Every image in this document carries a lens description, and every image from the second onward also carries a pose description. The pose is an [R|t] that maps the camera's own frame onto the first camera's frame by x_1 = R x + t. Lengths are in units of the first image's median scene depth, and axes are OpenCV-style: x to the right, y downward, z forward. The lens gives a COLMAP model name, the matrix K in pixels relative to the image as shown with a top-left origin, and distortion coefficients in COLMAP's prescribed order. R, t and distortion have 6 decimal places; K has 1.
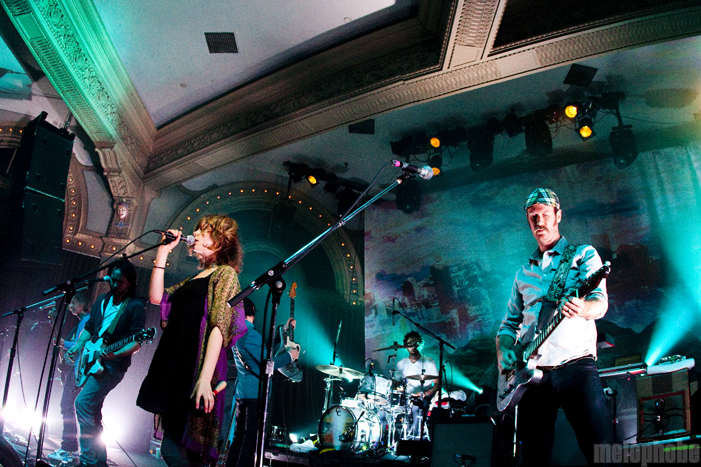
lens RADIAL K [[483.8, 0, 348.4], [0, 483.8, 244.5], [0, 0, 1]] dist [-0.323499, 0.100816]
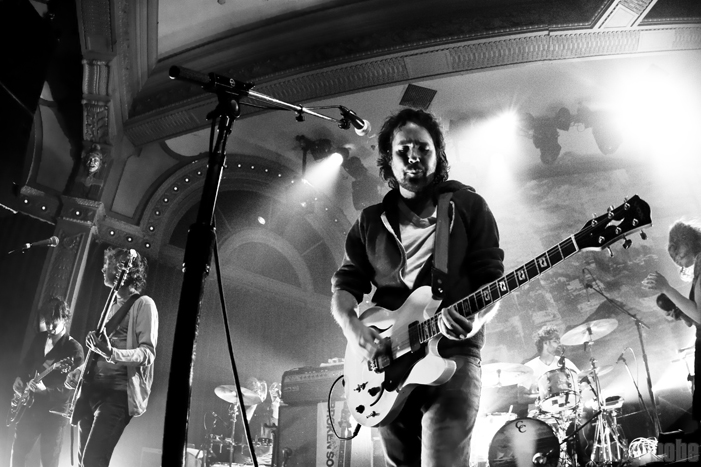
lens RADIAL K [[483.8, 0, 348.4], [0, 483.8, 244.5], [0, 0, 1]] dist [-0.323499, 0.100816]
pose [[0.959703, 0.073309, 0.271287, -0.346097], [-0.047146, 0.993693, -0.101739, 0.119556], [-0.277034, 0.084850, 0.957106, 0.298821]]
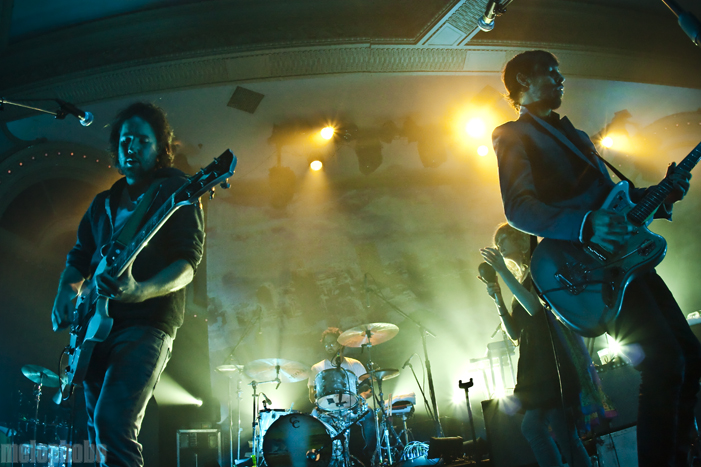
lens RADIAL K [[483.8, 0, 348.4], [0, 483.8, 244.5], [0, 0, 1]] dist [-0.323499, 0.100816]
pose [[0.825775, 0.138540, 0.546719, -0.279910], [-0.077715, 0.988065, -0.132996, 0.126836], [-0.558619, 0.067336, 0.826687, 0.246723]]
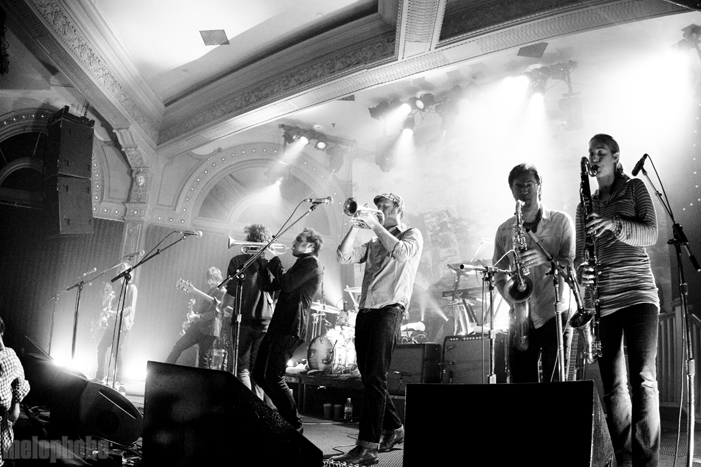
lens RADIAL K [[483.8, 0, 348.4], [0, 483.8, 244.5], [0, 0, 1]] dist [-0.323499, 0.100816]
pose [[0.998898, -0.033753, -0.032625, 0.075772], [0.038176, 0.988528, 0.146135, -0.066656], [0.027318, -0.147219, 0.988727, -0.190747]]
